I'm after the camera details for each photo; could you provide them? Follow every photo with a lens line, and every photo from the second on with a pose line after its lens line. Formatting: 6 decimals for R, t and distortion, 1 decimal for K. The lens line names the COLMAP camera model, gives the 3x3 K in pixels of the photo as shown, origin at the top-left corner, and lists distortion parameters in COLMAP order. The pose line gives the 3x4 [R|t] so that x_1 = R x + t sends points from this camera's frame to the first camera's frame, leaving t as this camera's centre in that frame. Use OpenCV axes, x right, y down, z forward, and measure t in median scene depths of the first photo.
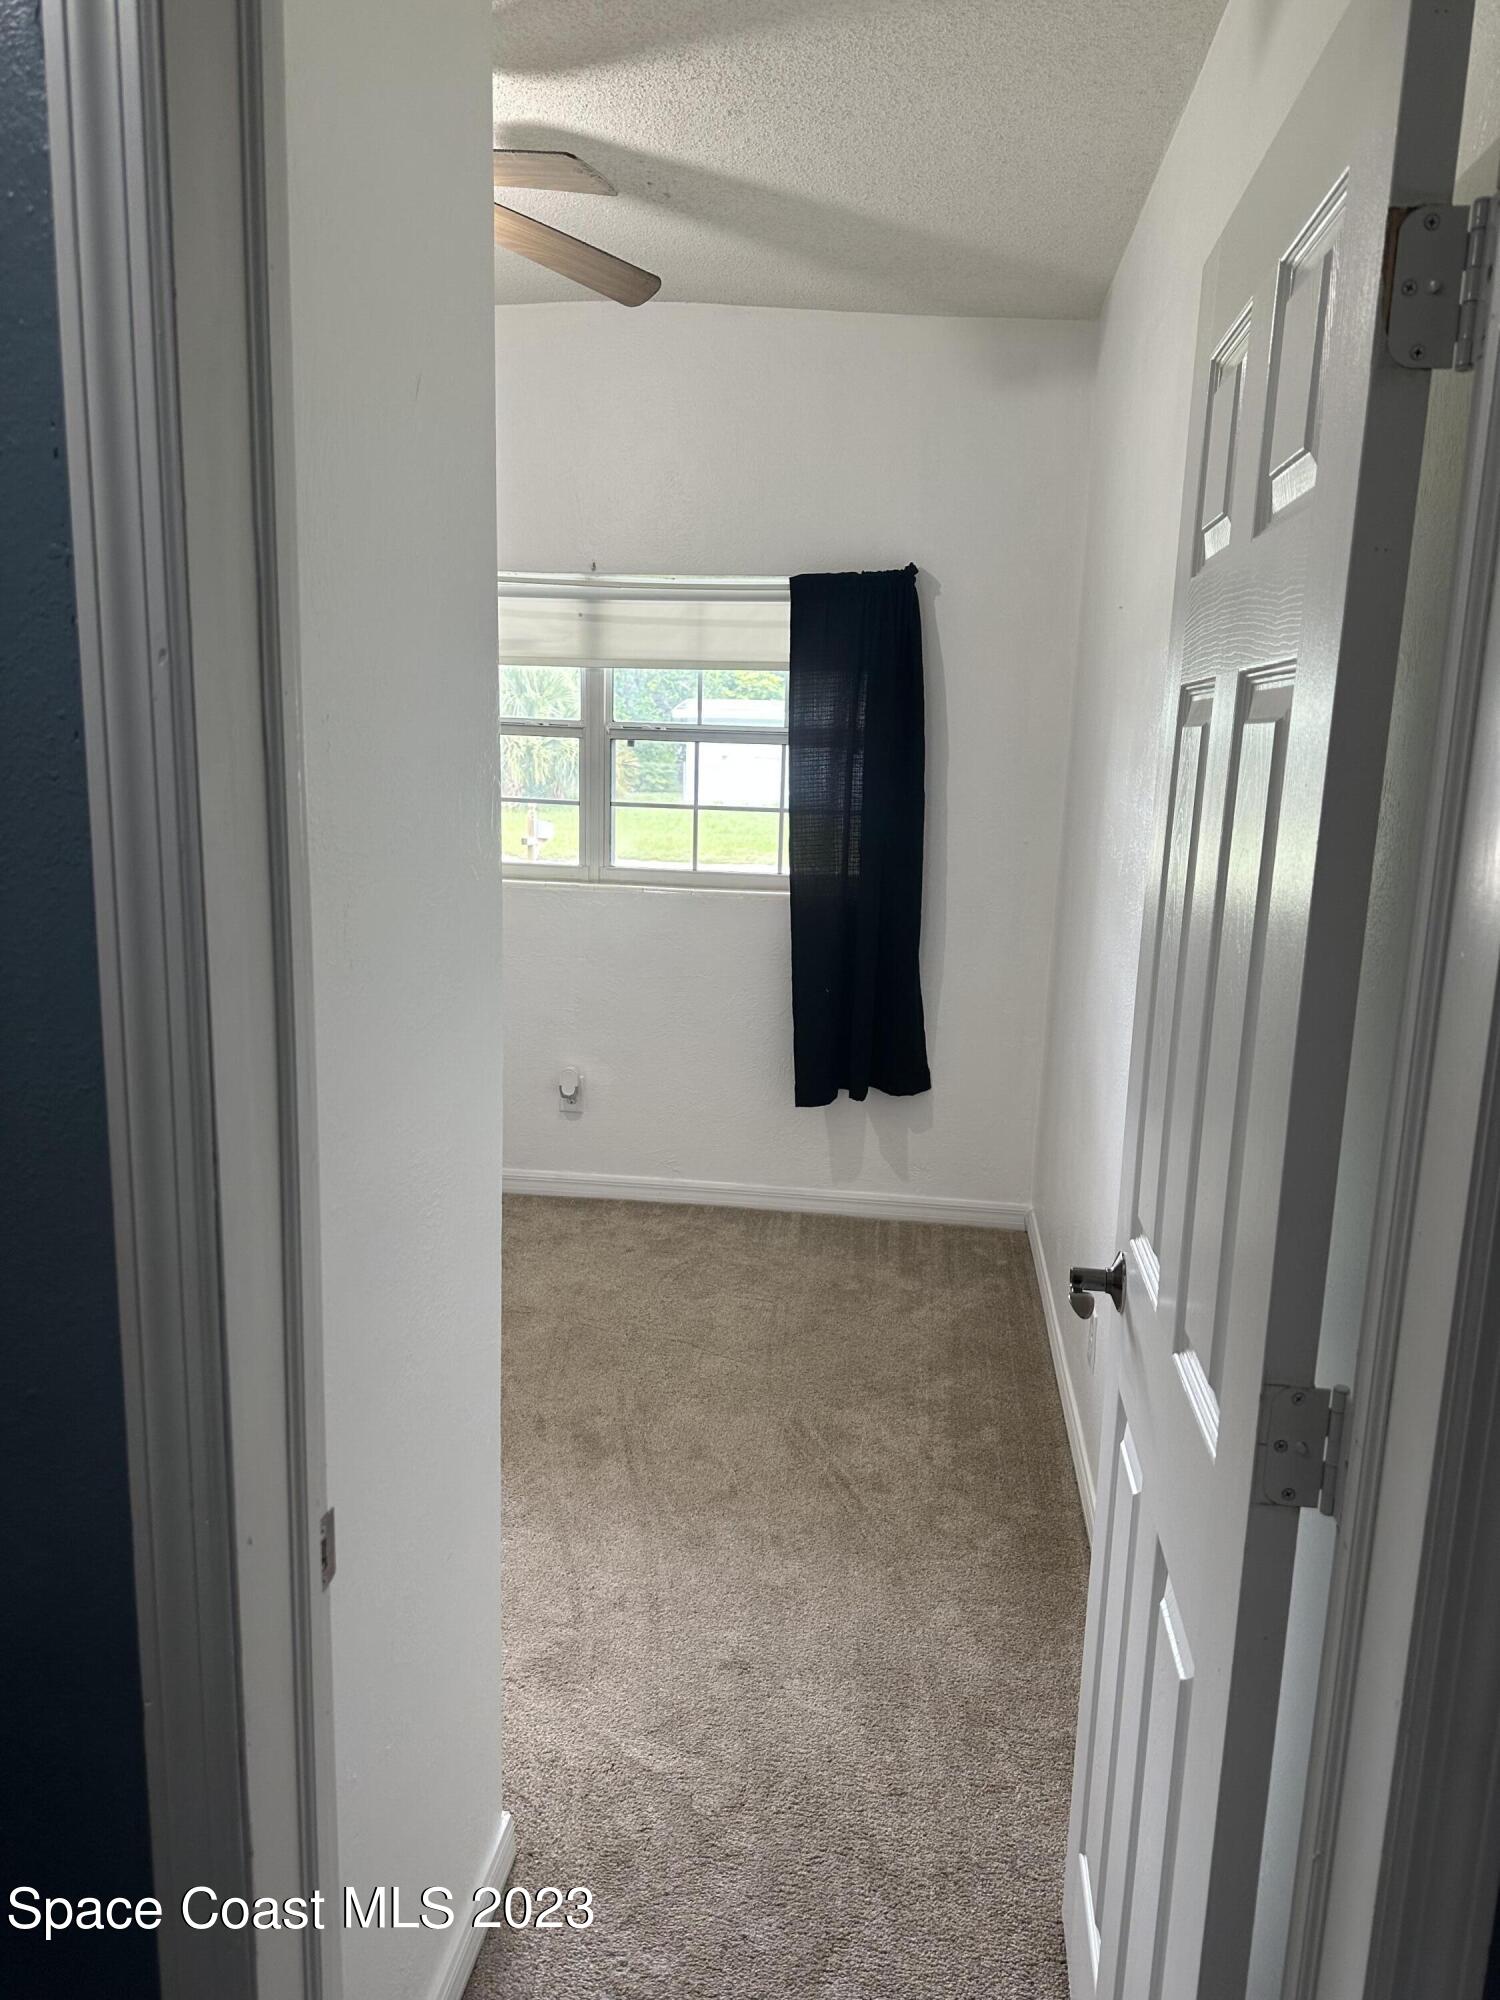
lens RADIAL K [[1388.0, 0, 762.0], [0, 1388.0, 994.5], [0, 0, 1]] dist [0.169238, -0.233636]
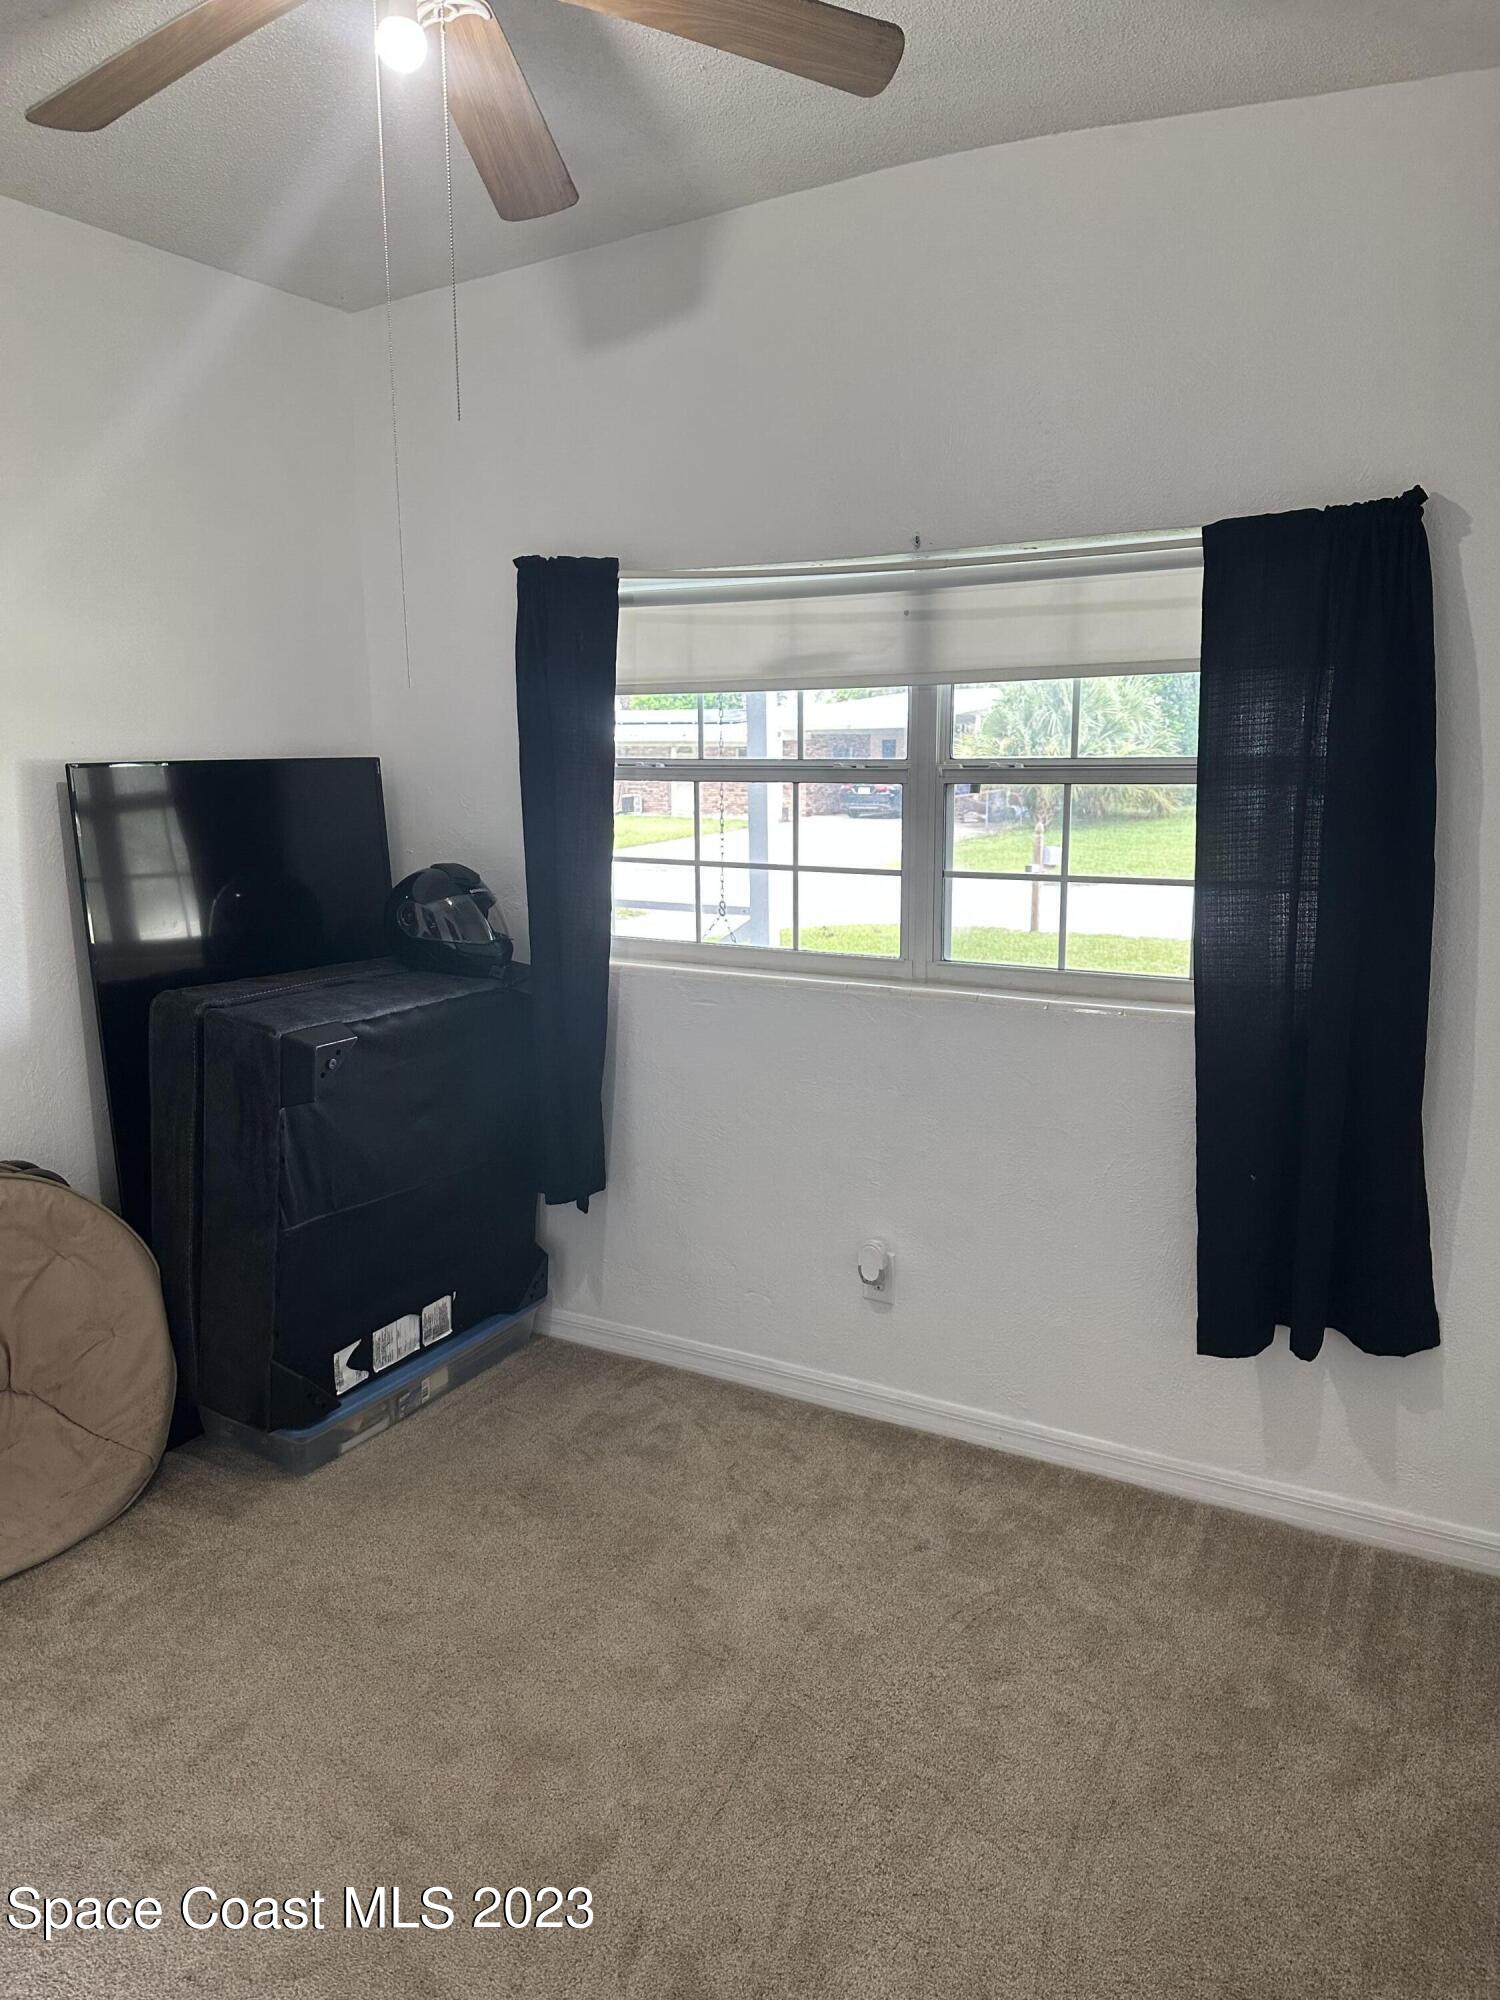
lens RADIAL K [[1428.4, 0, 752.9], [0, 1428.4, 983.5], [0, 0, 1]] dist [0.063221, -0.077027]
pose [[0.926310, 0.031243, -0.375464, 0.077326], [-0.039348, 0.999128, -0.013936, -0.069991], [0.374701, 0.027683, 0.926732, 0.309285]]
